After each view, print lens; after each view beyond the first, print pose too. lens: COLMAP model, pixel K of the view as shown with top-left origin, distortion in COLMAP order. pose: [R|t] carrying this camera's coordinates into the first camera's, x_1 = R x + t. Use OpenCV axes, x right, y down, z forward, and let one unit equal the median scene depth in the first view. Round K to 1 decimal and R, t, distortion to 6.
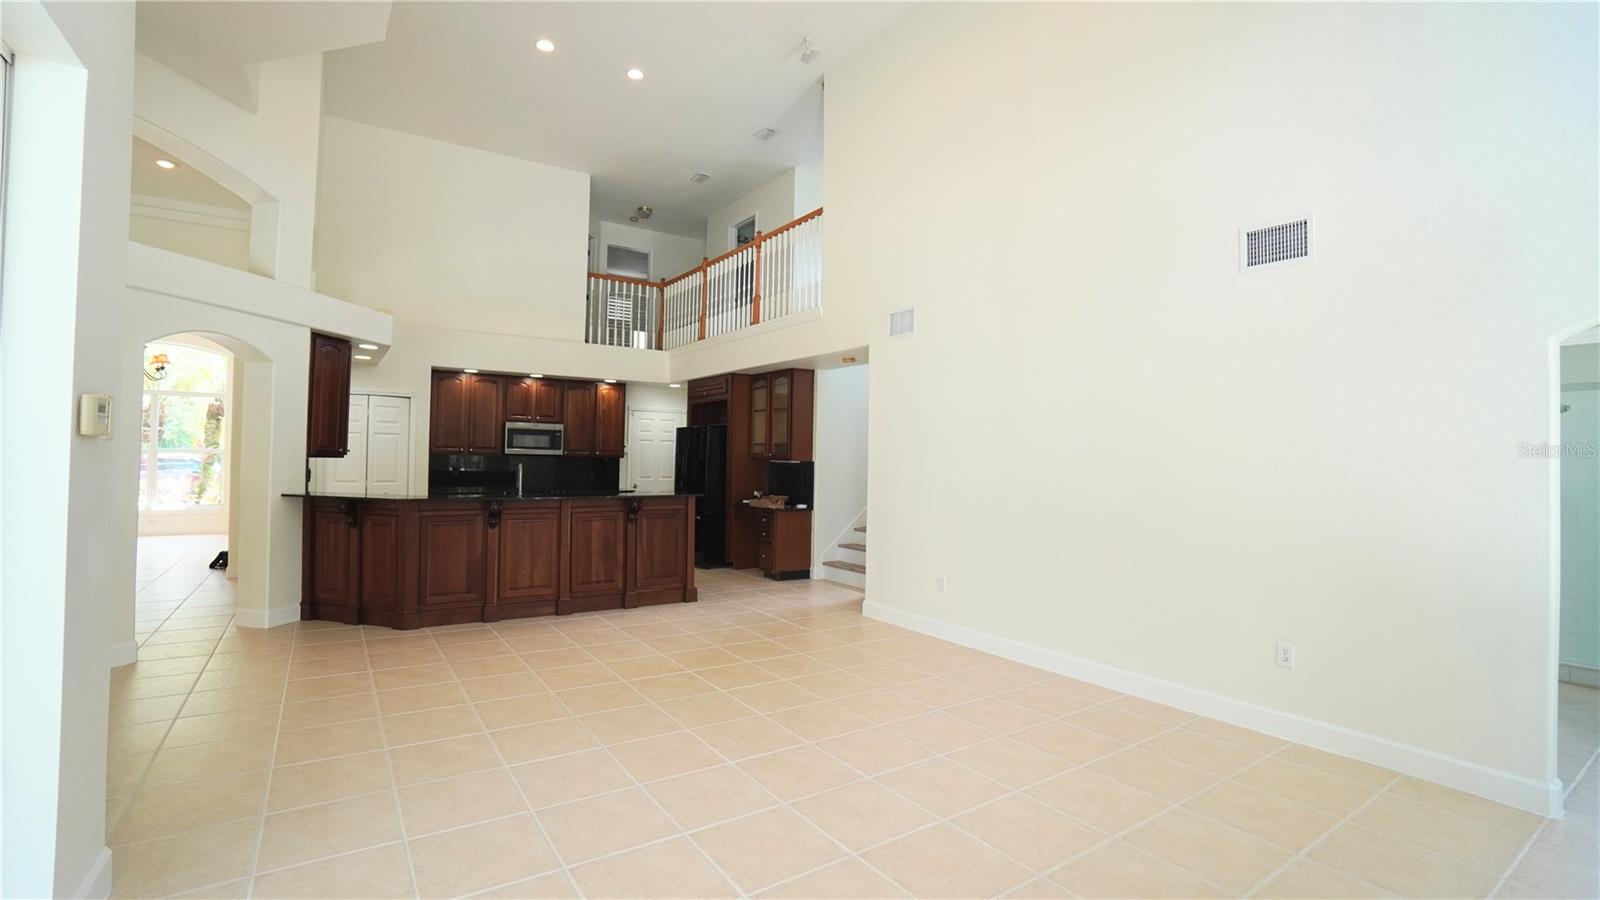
lens RADIAL K [[702.2, 0, 771.9], [0, 702.2, 445.6], [0, 0, 1]] dist [-0.015292, 0.000666]
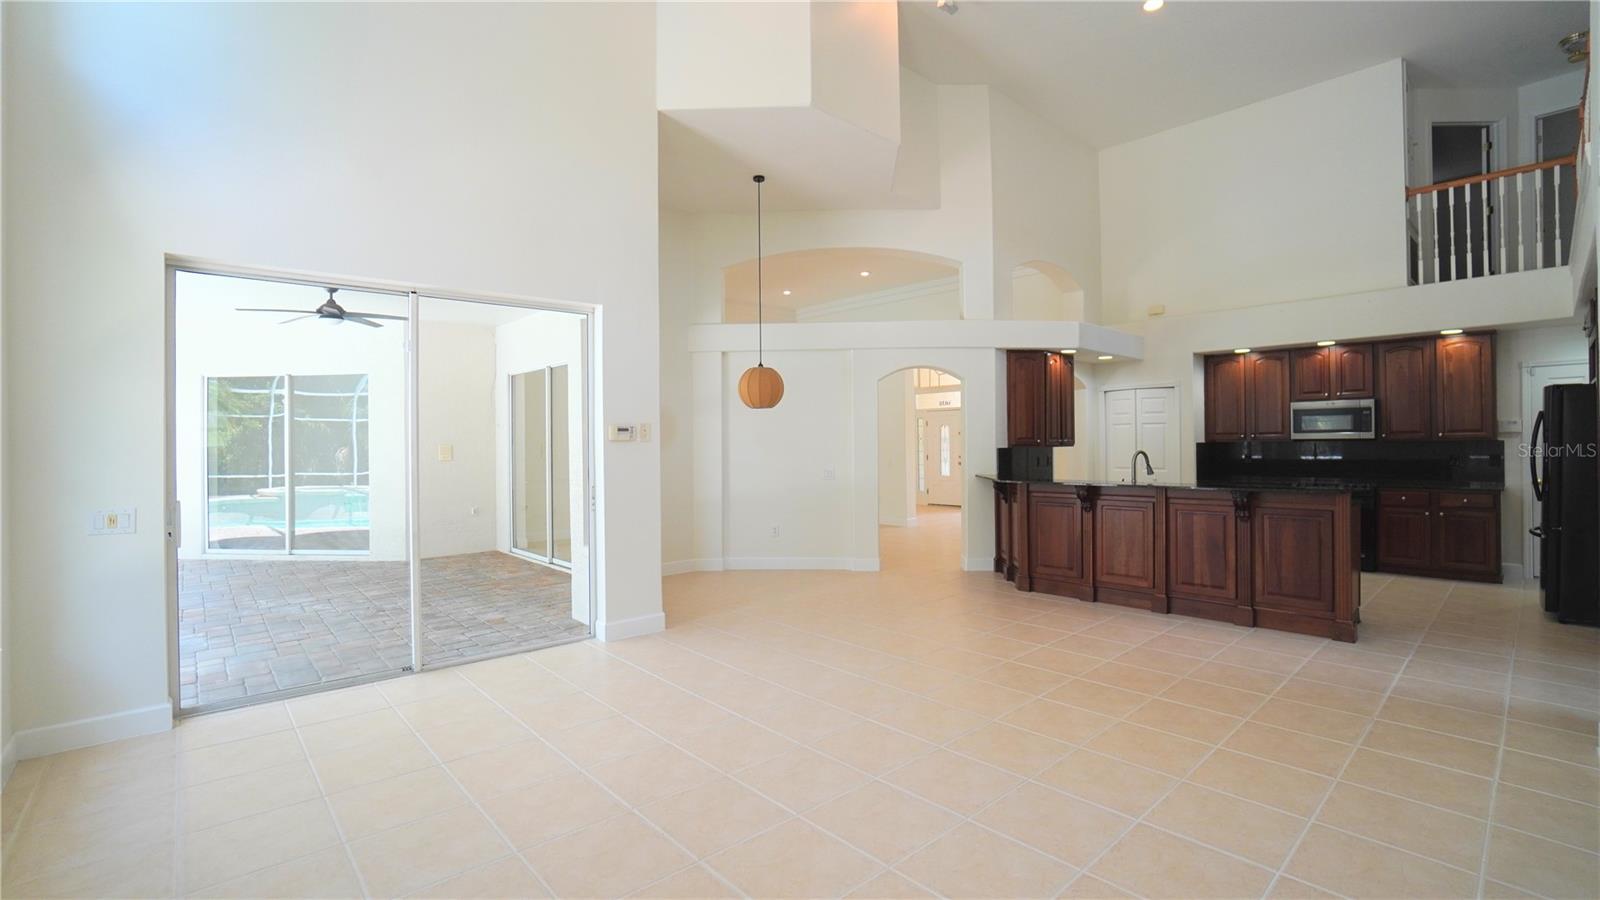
lens RADIAL K [[702.2, 0, 800.7], [0, 702.2, 439.7], [0, 0, 1]] dist [-0.015292, 0.000666]
pose [[0.190245, -0.029224, -0.981302, 0.345526], [0.031322, 0.999229, -0.023686, 0.013308], [0.981237, -0.026230, 0.191013, 0.240282]]
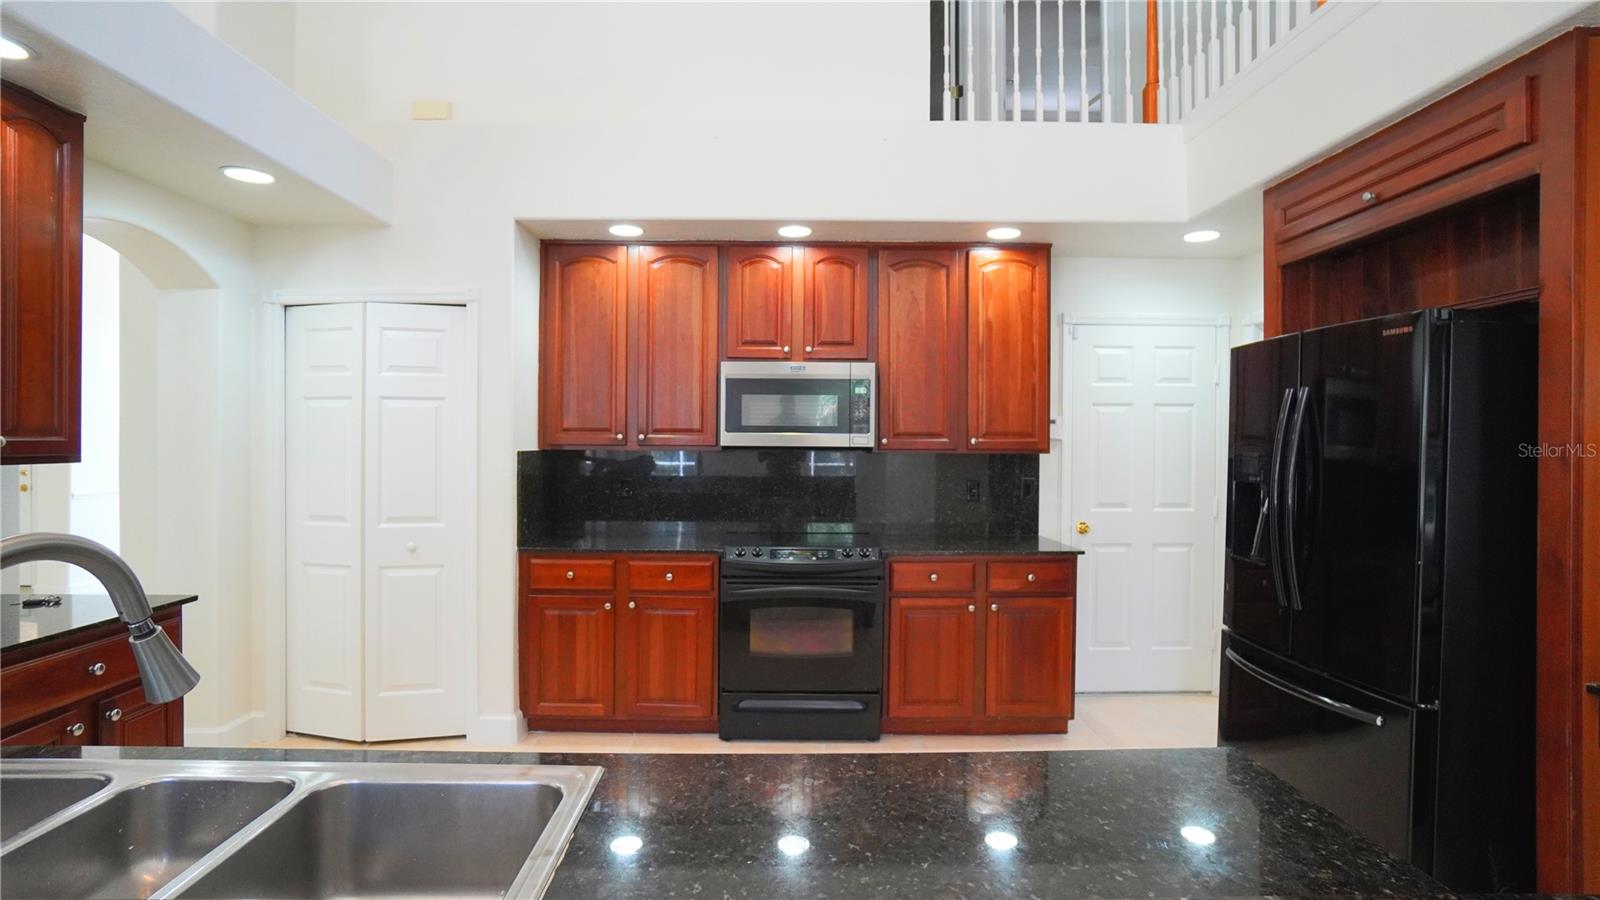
lens RADIAL K [[776.5, 0, 790.7], [0, 776.5, 445.7], [0, 0, 1]] dist [-0.004483, 0.000042]
pose [[0.859232, -0.019216, -0.511226, -0.135422], [0.023161, 0.999731, 0.001350, 0.011241], [0.511062, -0.013001, 0.859446, 0.657082]]
